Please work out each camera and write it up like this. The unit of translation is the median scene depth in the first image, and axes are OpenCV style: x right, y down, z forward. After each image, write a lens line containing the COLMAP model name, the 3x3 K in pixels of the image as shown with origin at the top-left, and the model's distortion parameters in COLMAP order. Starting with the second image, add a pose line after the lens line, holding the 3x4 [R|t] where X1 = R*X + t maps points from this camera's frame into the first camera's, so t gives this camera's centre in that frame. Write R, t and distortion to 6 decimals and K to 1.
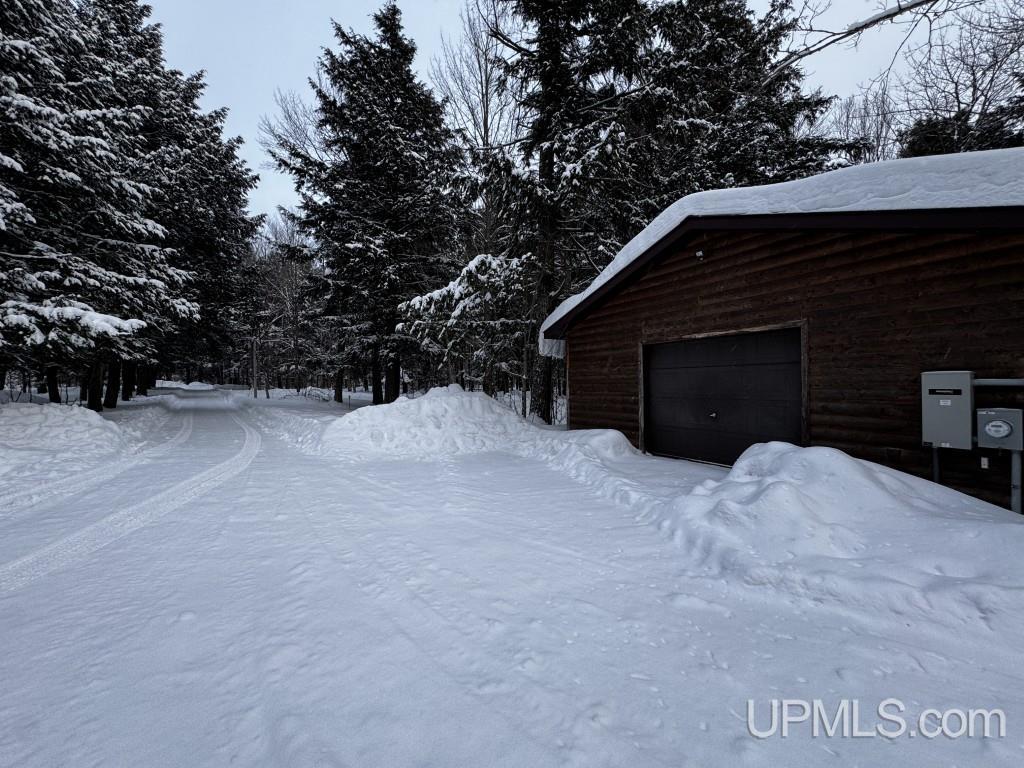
lens RADIAL K [[405.0, 0, 512.0], [0, 405.0, 384.0], [0, 0, 1]] dist [0.000885, 0.000386]
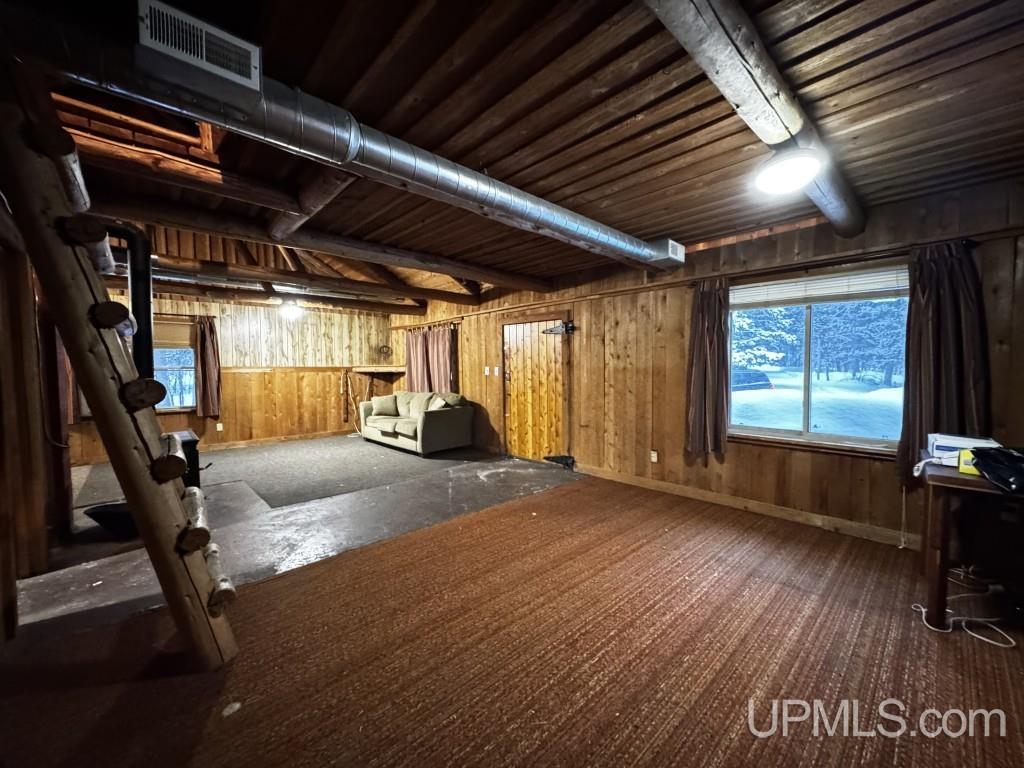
lens RADIAL K [[405.0, 0, 512.0], [0, 405.0, 384.0], [0, 0, 1]] dist [0.000885, 0.000386]
pose [[0.362188, 0.034068, -0.931482, 0.387521], [0.013589, 0.999033, 0.041822, -0.033518], [0.932006, -0.027805, 0.361375, -0.672737]]
